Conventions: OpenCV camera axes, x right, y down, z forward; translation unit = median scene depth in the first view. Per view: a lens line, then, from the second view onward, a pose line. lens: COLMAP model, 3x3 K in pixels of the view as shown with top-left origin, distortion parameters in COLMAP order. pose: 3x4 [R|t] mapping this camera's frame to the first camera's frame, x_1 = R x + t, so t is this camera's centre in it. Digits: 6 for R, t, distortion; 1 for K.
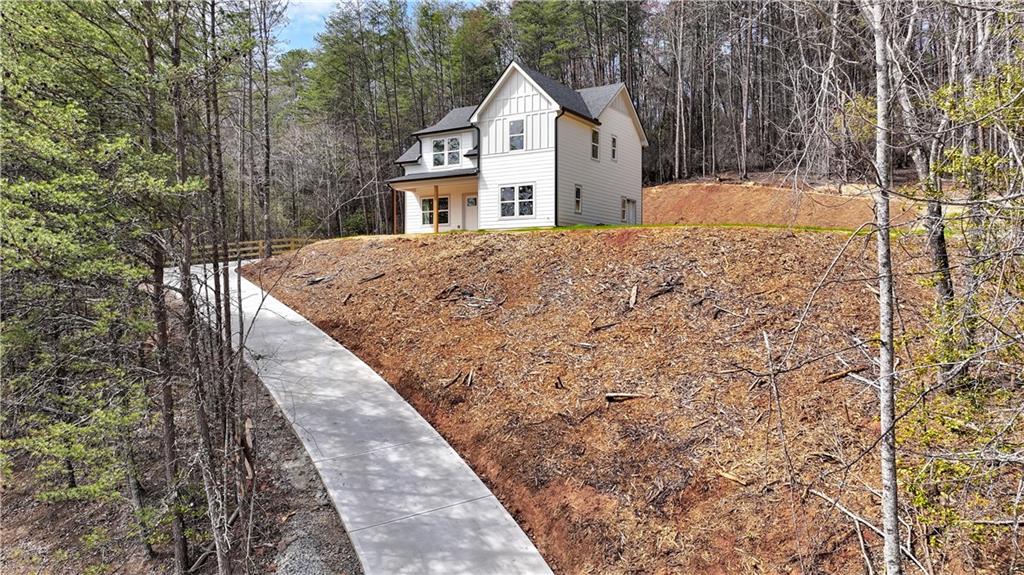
lens RADIAL K [[720.6, 0, 512.0], [0, 720.6, 287.5], [0, 0, 1]] dist [0.006153, -0.003281]
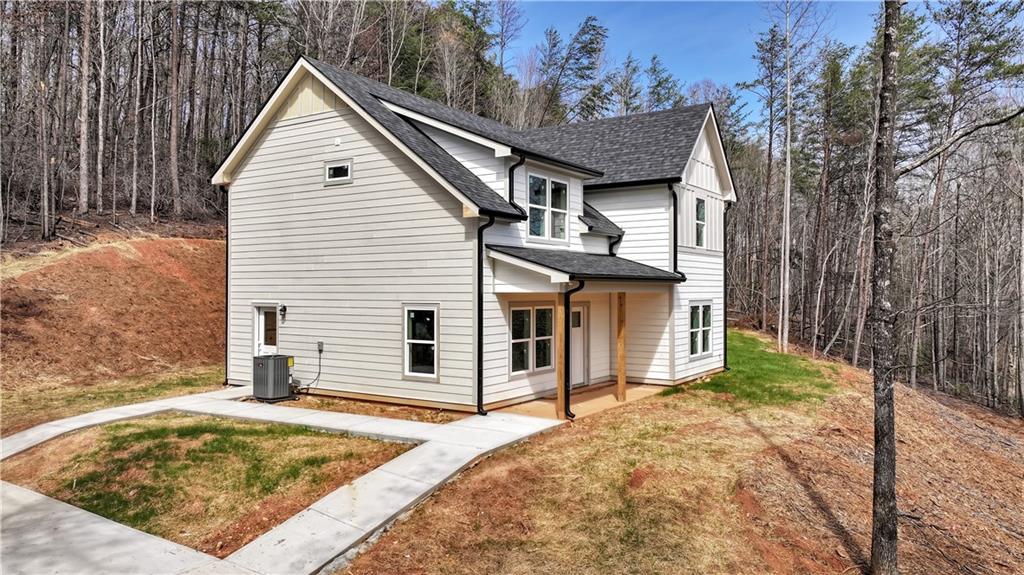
lens RADIAL K [[720.6, 0, 512.0], [0, 720.6, 287.5], [0, 0, 1]] dist [0.006153, -0.003281]
pose [[0.028353, -0.000945, 0.999598, -0.578857], [0.007165, 0.999974, 0.000742, -0.147972], [-0.999572, 0.007142, 0.028359, 1.076111]]
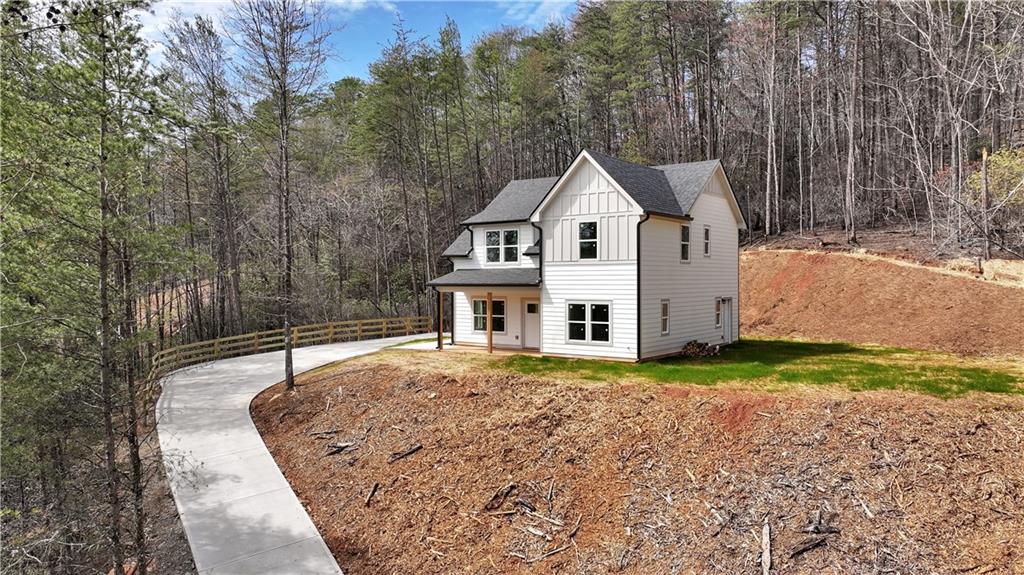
lens RADIAL K [[720.6, 0, 512.0], [0, 720.6, 287.5], [0, 0, 1]] dist [0.006153, -0.003281]
pose [[0.996481, -0.001910, -0.083794, -0.010345], [0.002091, 0.999996, 0.002071, -0.151279], [0.083790, -0.002239, 0.996481, 0.179550]]
